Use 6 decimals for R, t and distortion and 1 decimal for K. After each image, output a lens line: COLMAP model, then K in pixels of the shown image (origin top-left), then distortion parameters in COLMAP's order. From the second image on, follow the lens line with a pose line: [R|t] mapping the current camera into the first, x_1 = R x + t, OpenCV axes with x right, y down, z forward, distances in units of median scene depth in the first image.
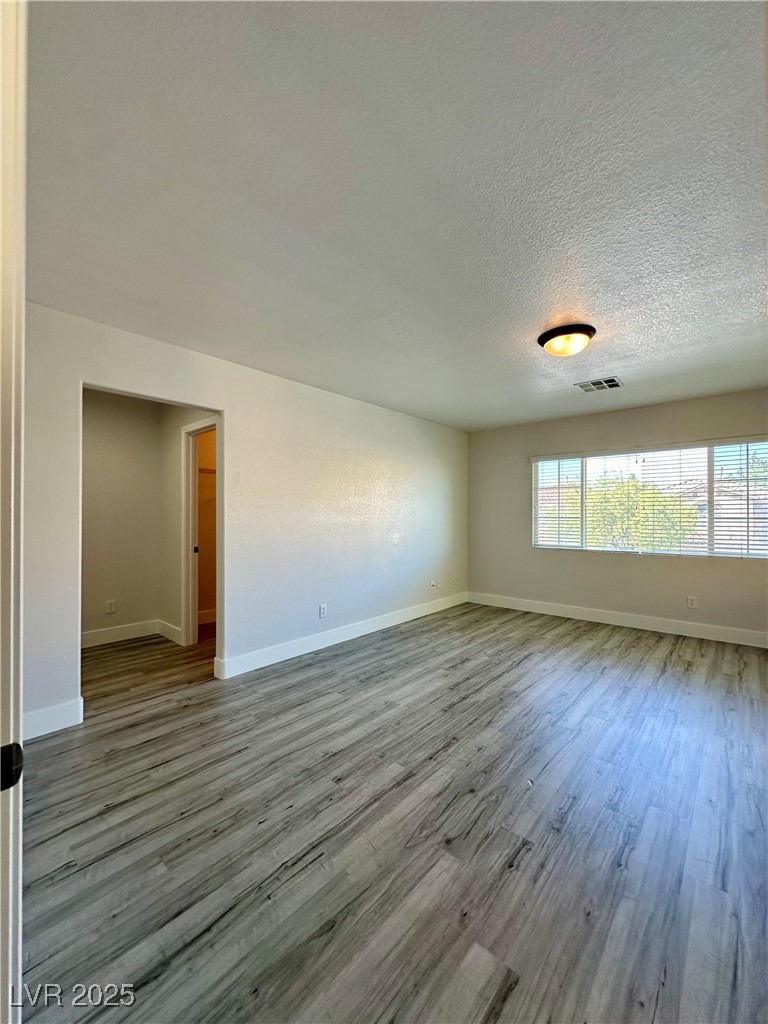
lens RADIAL K [[408.6, 0, 384.2], [0, 408.6, 513.8], [0, 0, 1]] dist [-0.002706, 0.001416]
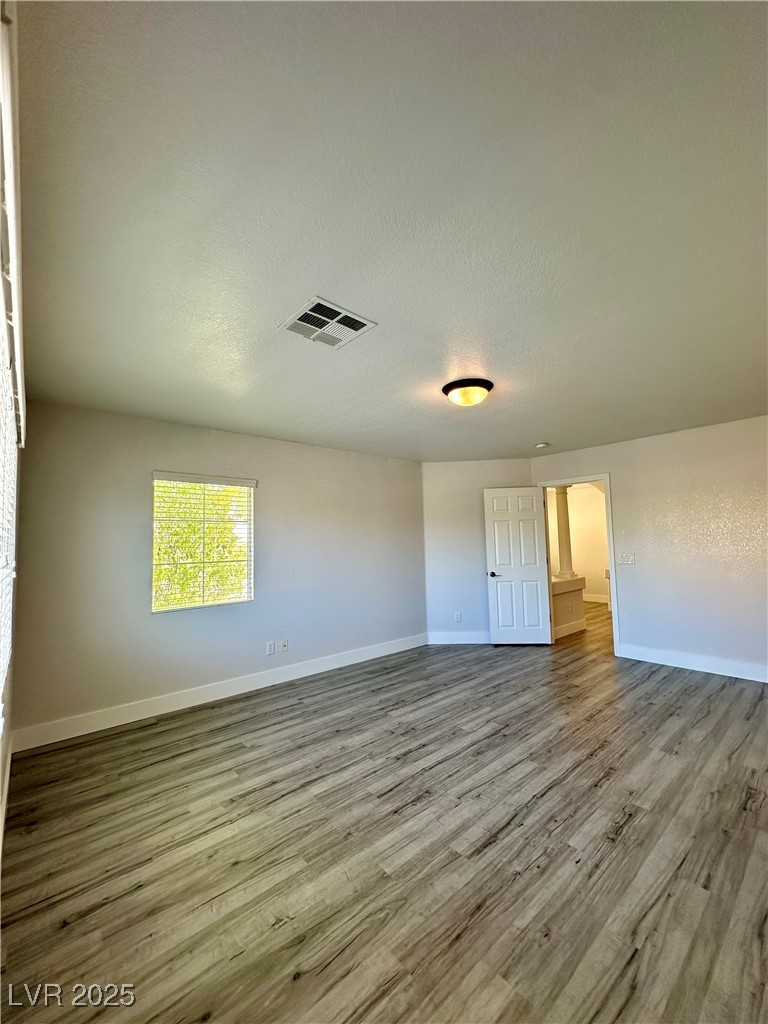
lens RADIAL K [[408.6, 0, 382.6], [0, 408.6, 513.1], [0, 0, 1]] dist [-0.002706, 0.001416]
pose [[-0.990104, 0.033607, 0.136249, 0.501706], [0.023714, 0.997006, -0.073593, -0.034908], [-0.138314, -0.069634, -0.987937, 1.948181]]
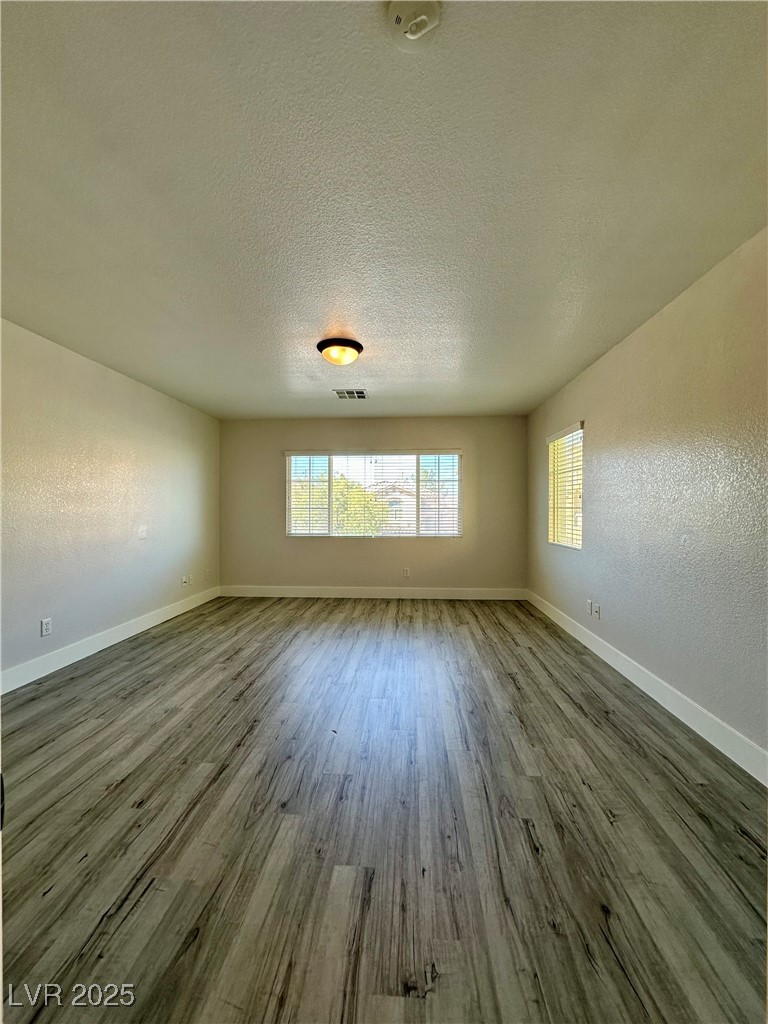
lens RADIAL K [[408.6, 0, 384.8], [0, 408.6, 513.6], [0, 0, 1]] dist [-0.002706, 0.001416]
pose [[0.792343, -0.005071, 0.610054, -0.149865], [-0.002545, 0.999929, 0.011617, 0.018514], [-0.610070, -0.010758, 0.792274, 0.005560]]
